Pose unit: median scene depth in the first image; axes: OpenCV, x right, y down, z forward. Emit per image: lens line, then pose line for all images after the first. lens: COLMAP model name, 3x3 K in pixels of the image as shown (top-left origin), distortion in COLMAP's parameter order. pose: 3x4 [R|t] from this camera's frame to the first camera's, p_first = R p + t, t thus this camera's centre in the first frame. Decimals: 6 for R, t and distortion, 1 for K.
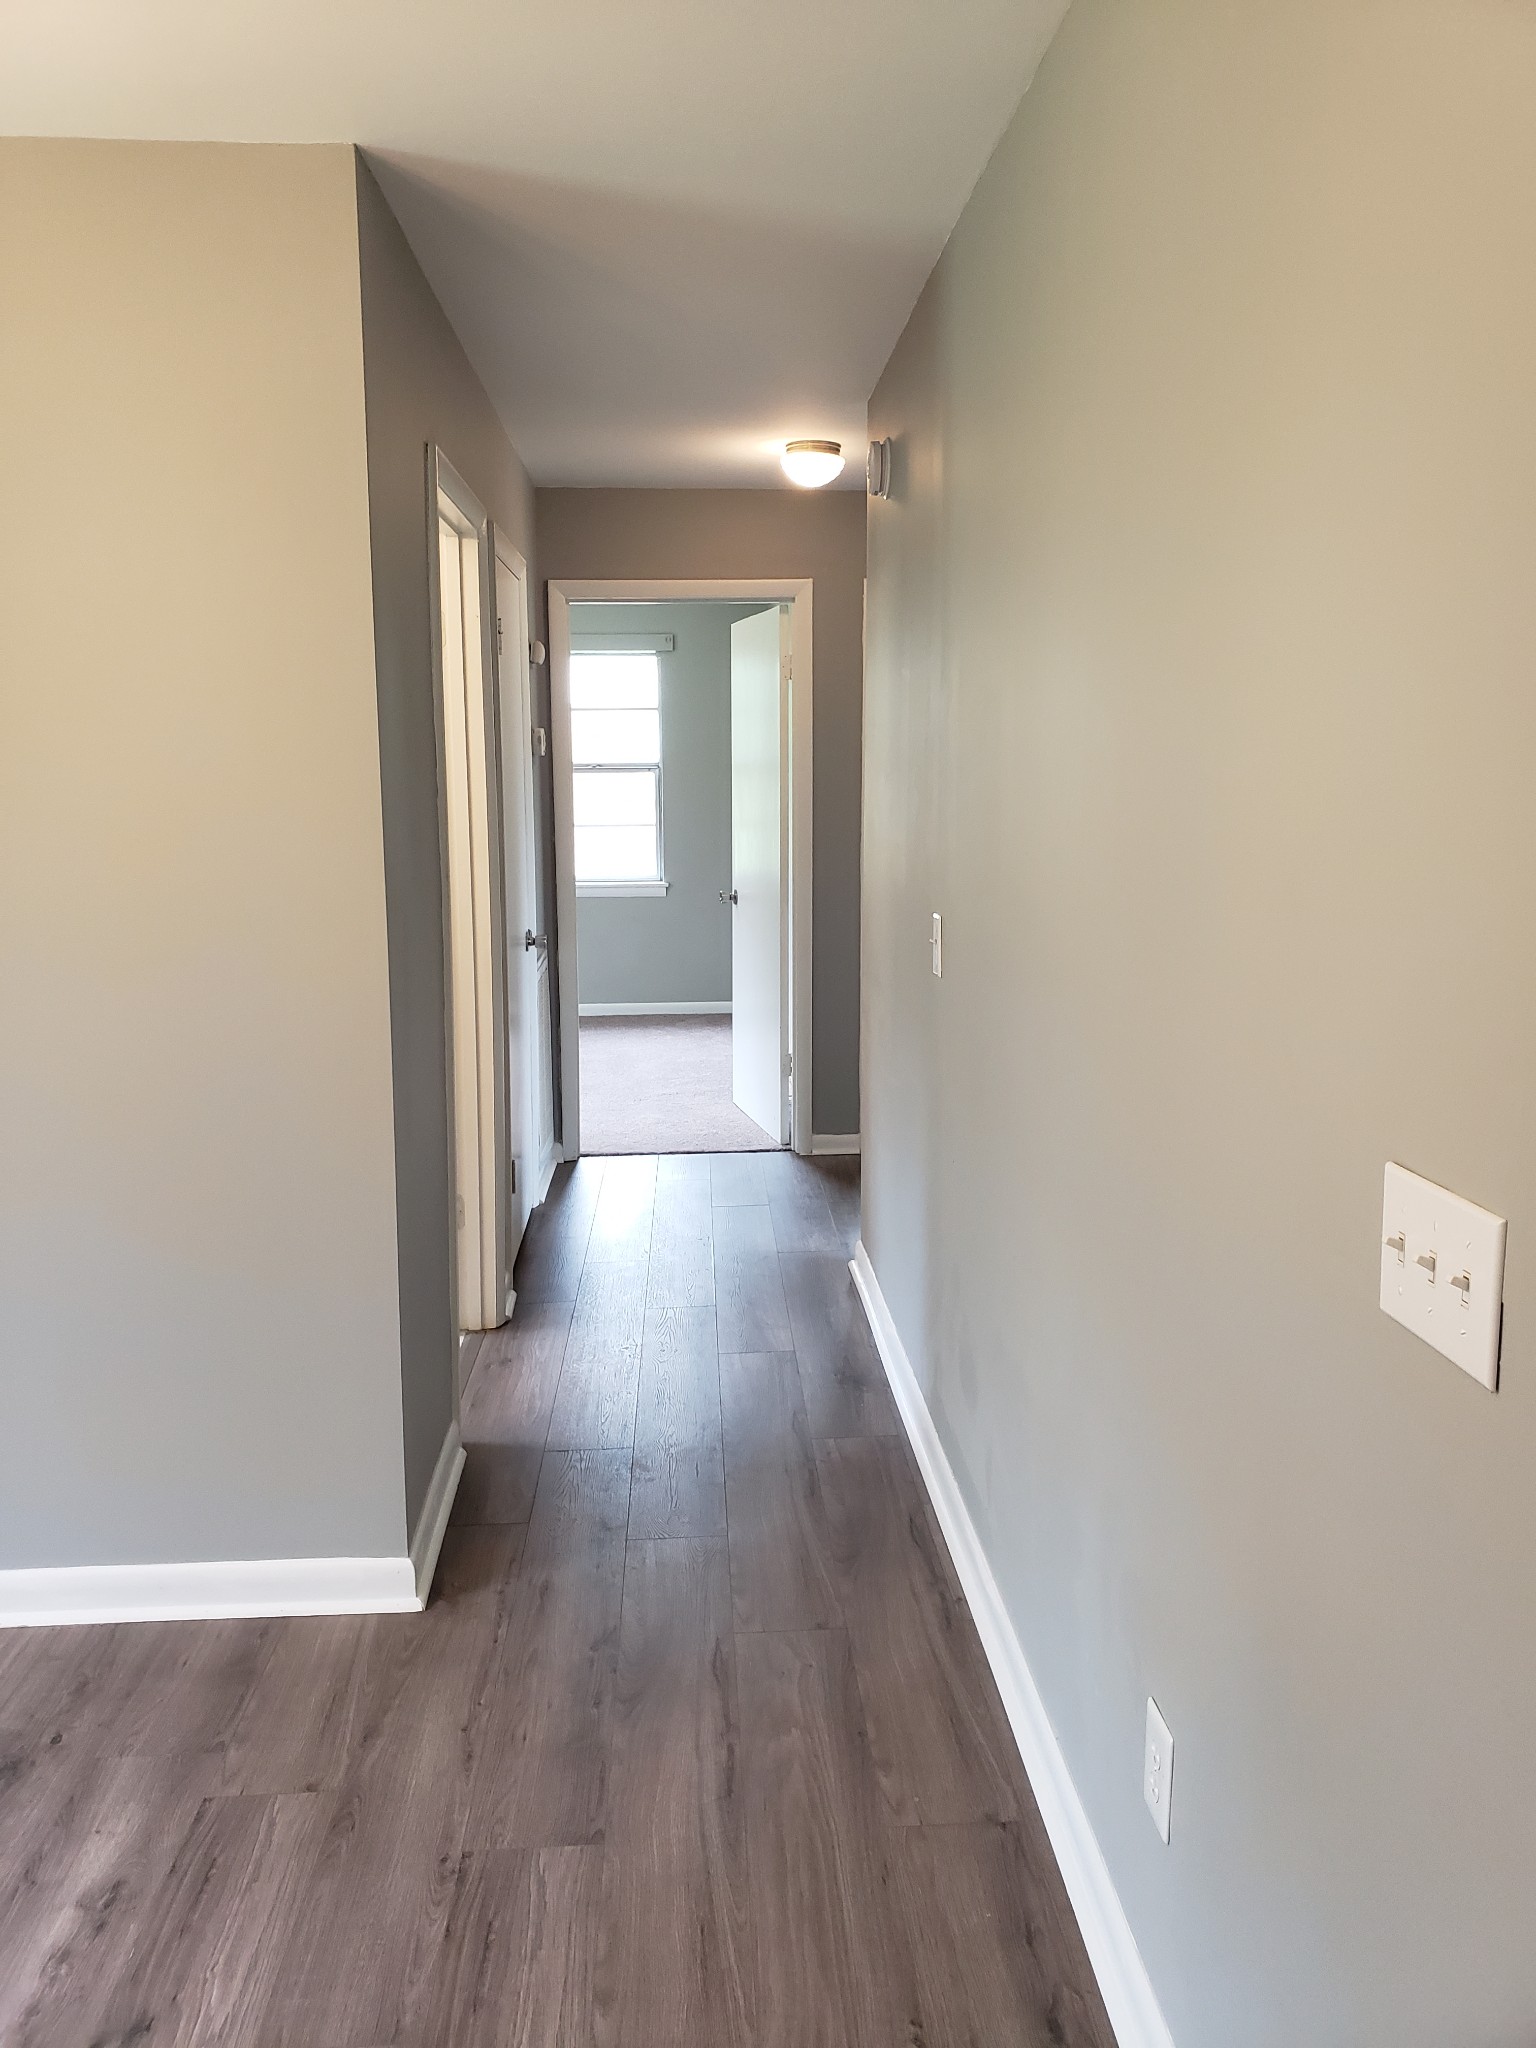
lens RADIAL K [[1580.0, 0, 768.4], [0, 1580.0, 1025.7], [0, 0, 1]] dist [0.118067, -0.177092]
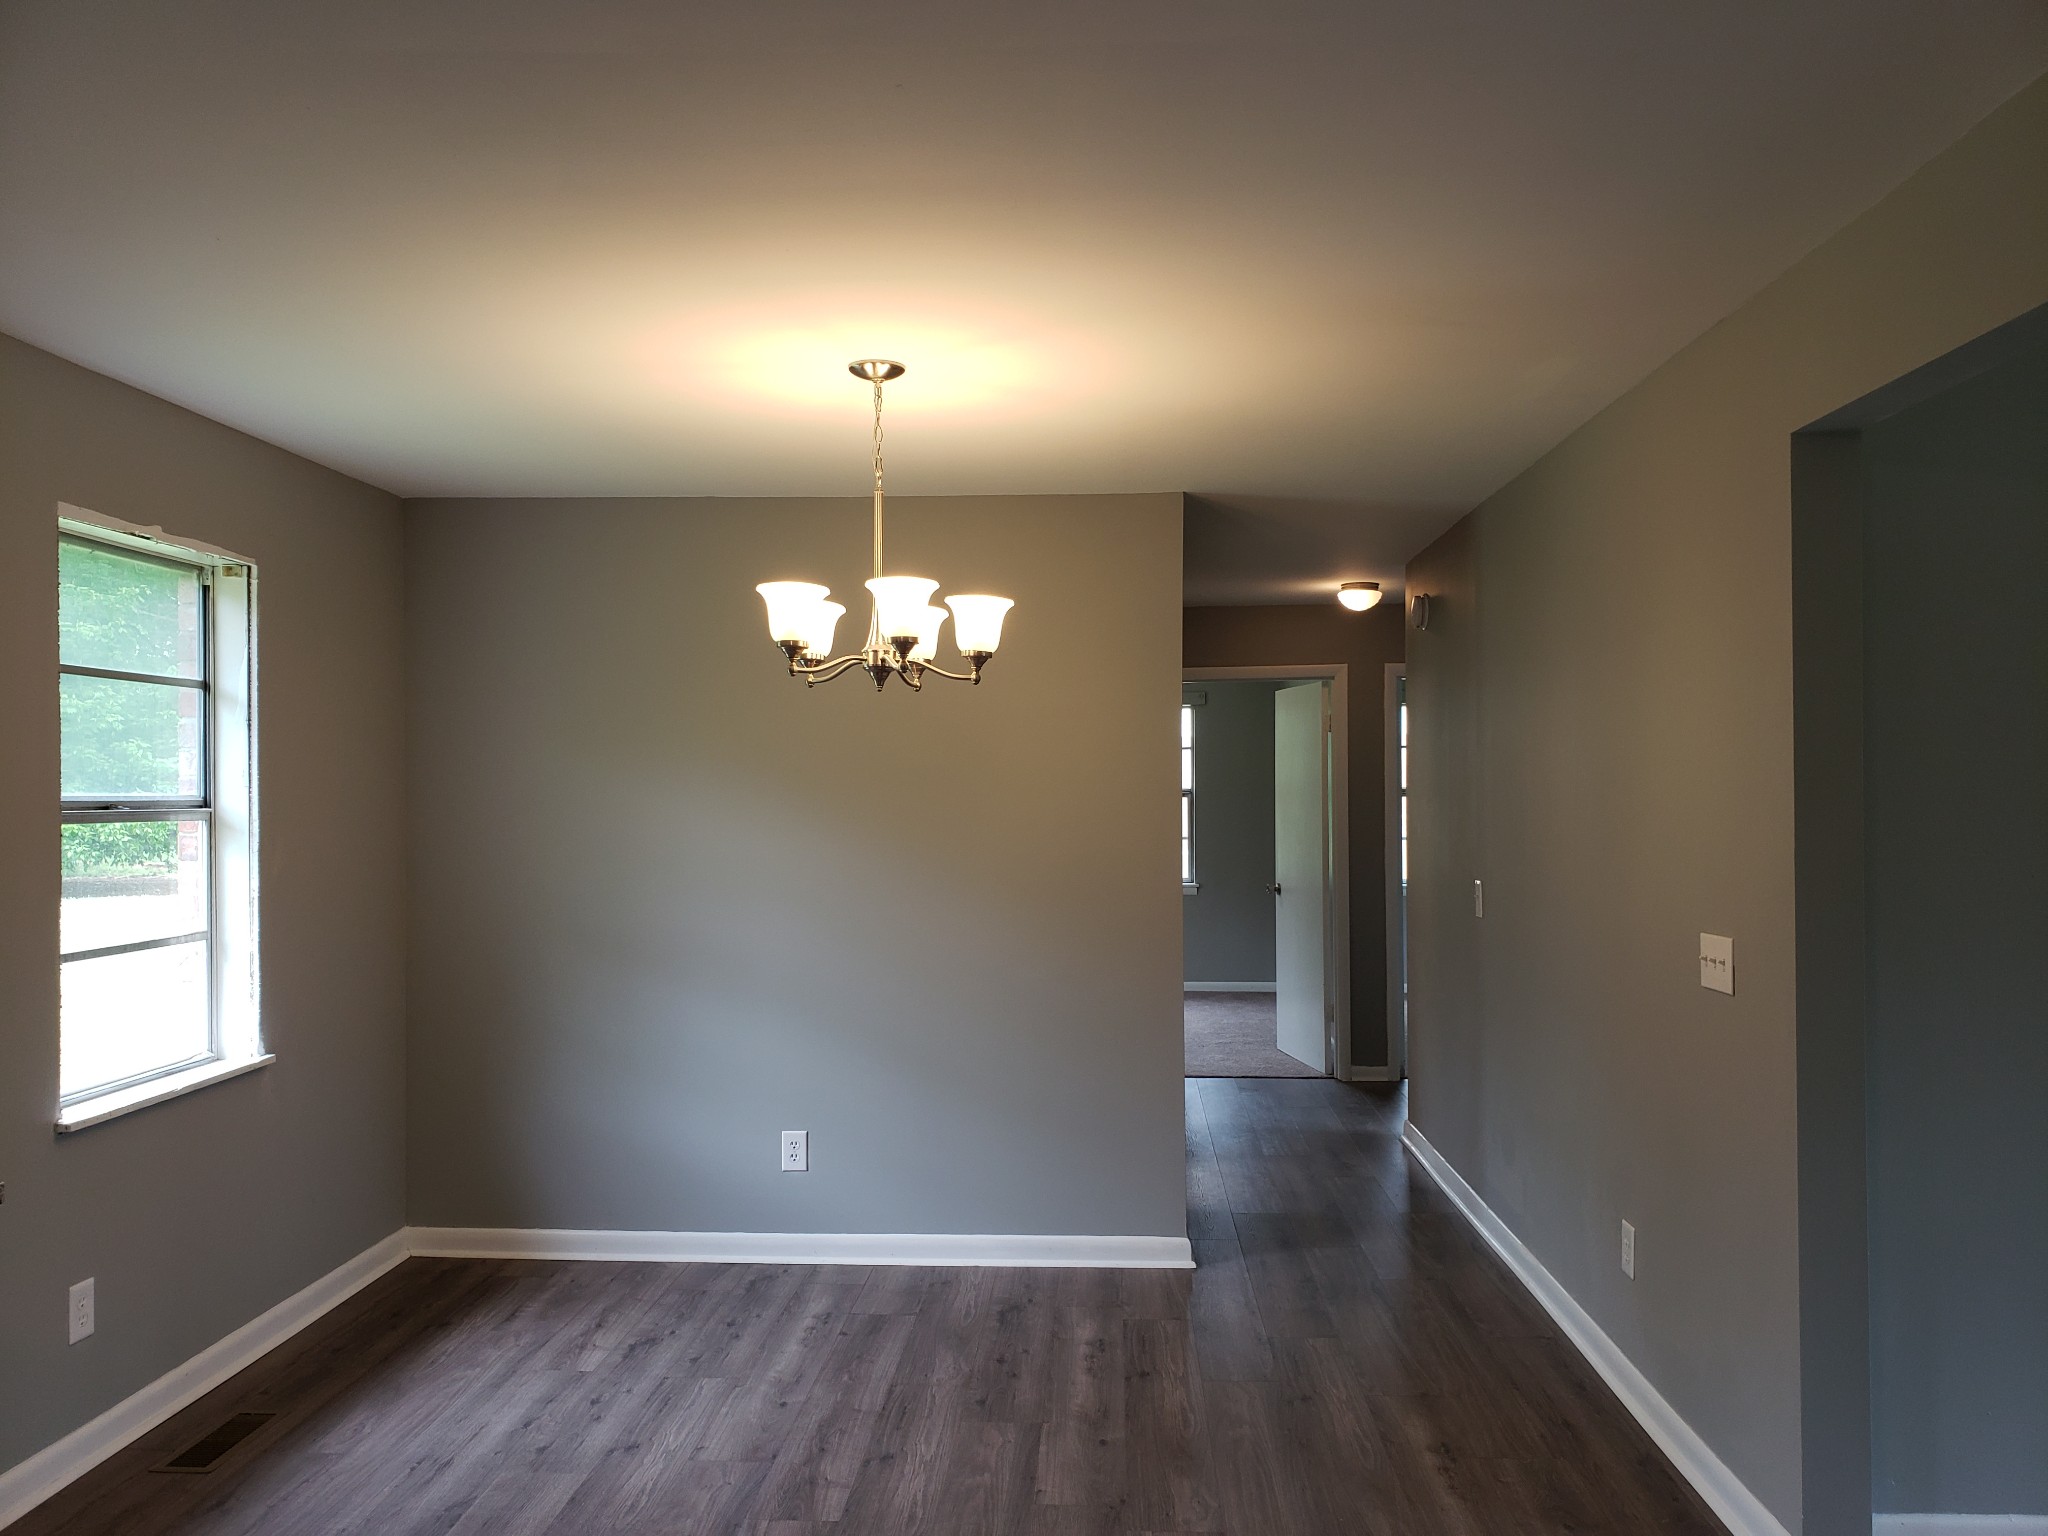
lens RADIAL K [[1595.2, 0, 1031.0], [0, 1595.2, 798.5], [0, 0, 1]] dist [0.003496, 0.003799]
pose [[0.994464, 0.000554, -0.105077, -0.209544], [-0.017185, 0.987380, -0.157435, 0.131771], [0.103664, 0.158369, 0.981923, -0.814167]]
